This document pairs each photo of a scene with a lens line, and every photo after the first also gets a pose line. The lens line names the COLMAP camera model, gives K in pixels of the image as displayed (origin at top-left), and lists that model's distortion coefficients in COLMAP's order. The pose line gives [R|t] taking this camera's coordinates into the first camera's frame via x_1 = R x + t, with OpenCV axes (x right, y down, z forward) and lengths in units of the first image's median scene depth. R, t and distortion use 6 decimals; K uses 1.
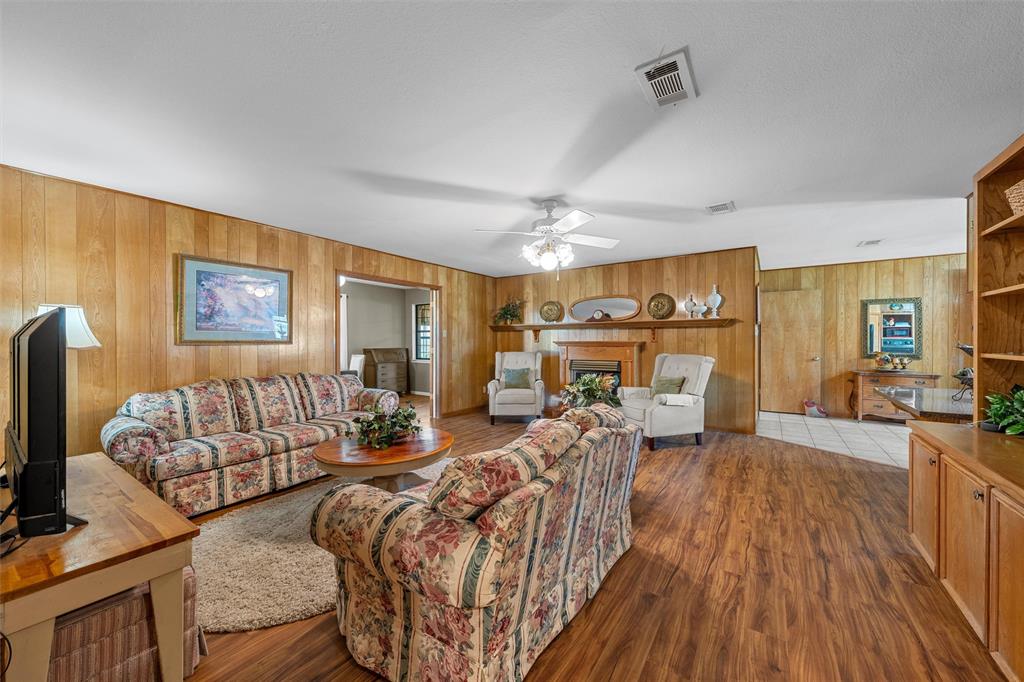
lens RADIAL K [[372.2, 0, 514.4], [0, 372.2, 341.8], [0, 0, 1]] dist [-0.001779, 0.000027]
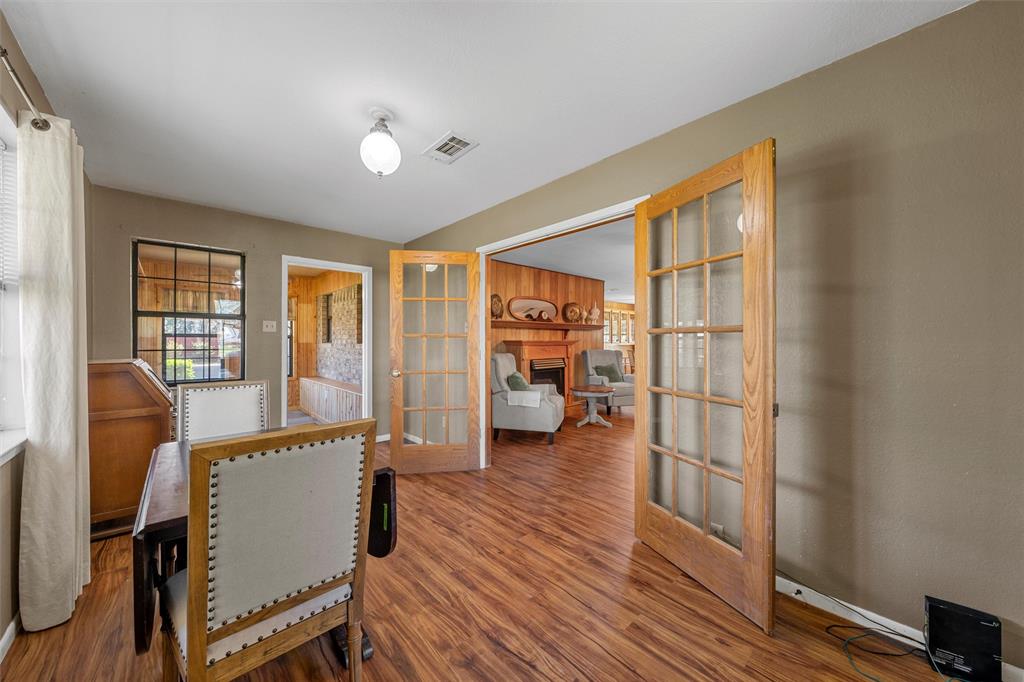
lens RADIAL K [[372.2, 0, 513.0], [0, 372.2, 340.2], [0, 0, 1]] dist [-0.001779, 0.000027]
pose [[0.218033, 0.003716, 0.975934, -0.764105], [0.004000, 0.999981, -0.004701, 0.002122], [-0.975933, 0.004928, 0.218014, 0.801465]]
